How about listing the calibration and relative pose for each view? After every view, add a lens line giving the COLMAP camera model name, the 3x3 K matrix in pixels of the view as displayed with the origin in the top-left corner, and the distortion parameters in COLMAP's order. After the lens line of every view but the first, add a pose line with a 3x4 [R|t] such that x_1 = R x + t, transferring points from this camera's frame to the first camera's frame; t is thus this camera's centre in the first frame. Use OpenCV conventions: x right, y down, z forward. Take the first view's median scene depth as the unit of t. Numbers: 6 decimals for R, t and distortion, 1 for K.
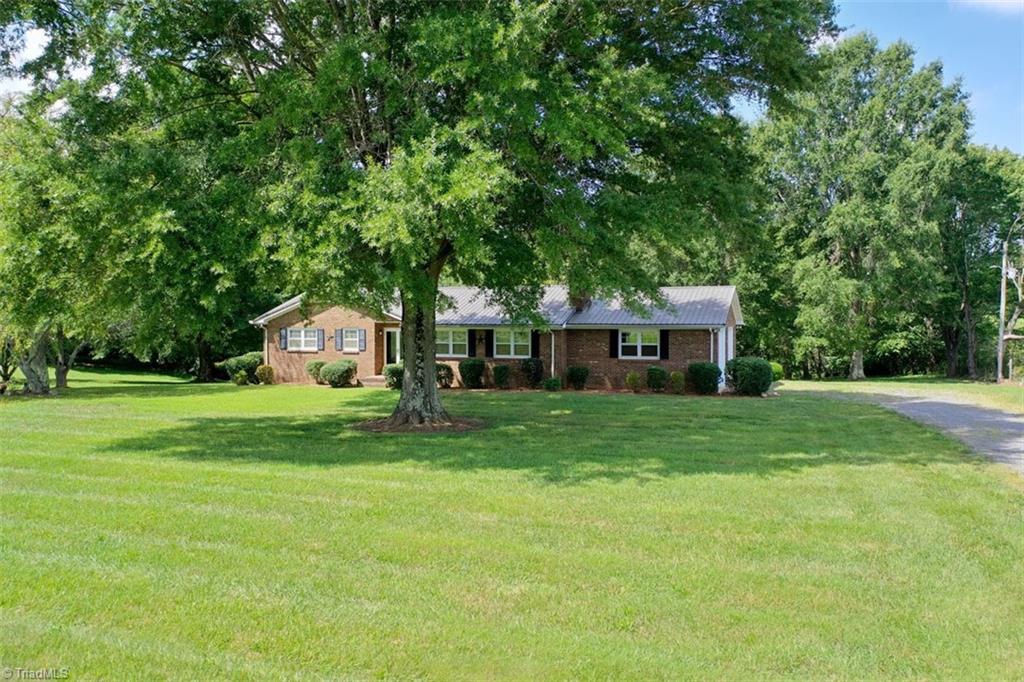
lens RADIAL K [[792.8, 0, 511.1], [0, 792.8, 341.8], [0, 0, 1]] dist [-0.005240, -0.018341]
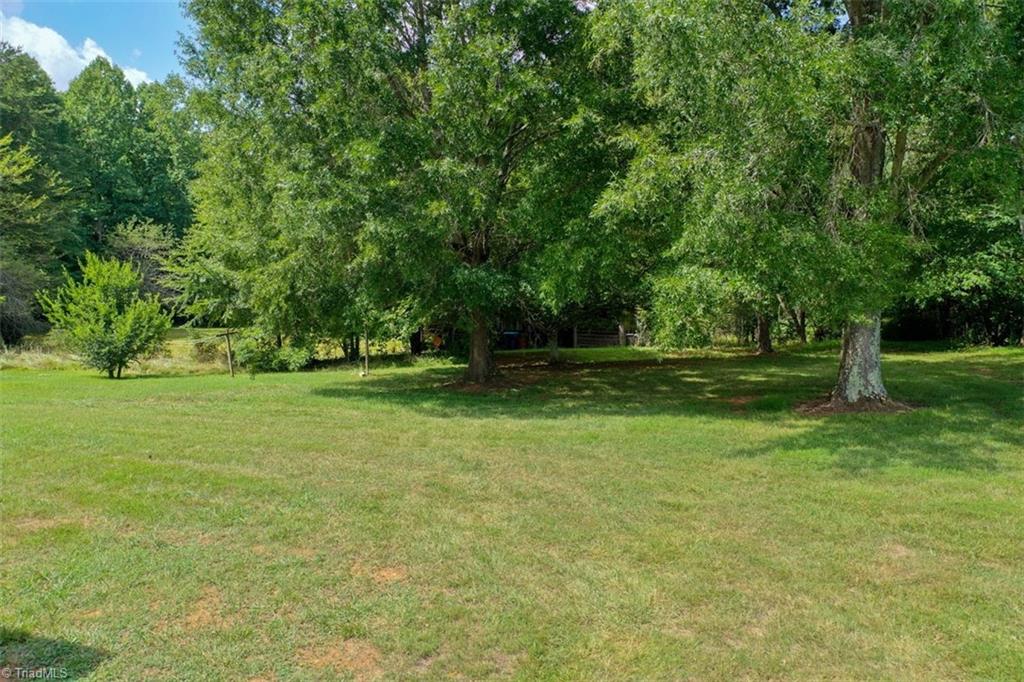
lens RADIAL K [[792.8, 0, 510.8], [0, 792.8, 342.6], [0, 0, 1]] dist [-0.005240, -0.018341]
pose [[0.999471, 0.000975, -0.032506, 0.478788], [0.002073, 0.995608, 0.093595, -0.009313], [0.032455, -0.093613, 0.995080, 1.064056]]
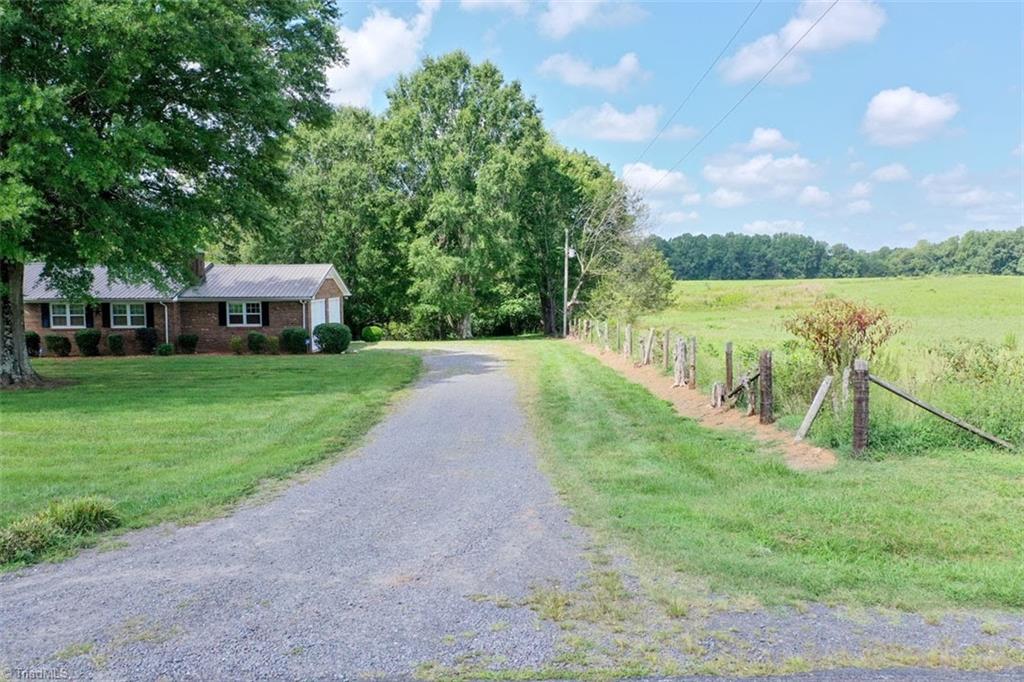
lens RADIAL K [[792.8, 0, 513.4], [0, 792.8, 338.5], [0, 0, 1]] dist [-0.005240, -0.018341]
pose [[0.929456, -0.027211, 0.367928, 0.093639], [0.013031, 0.999075, 0.040969, -0.003196], [-0.368702, -0.033285, 0.928951, -0.236130]]
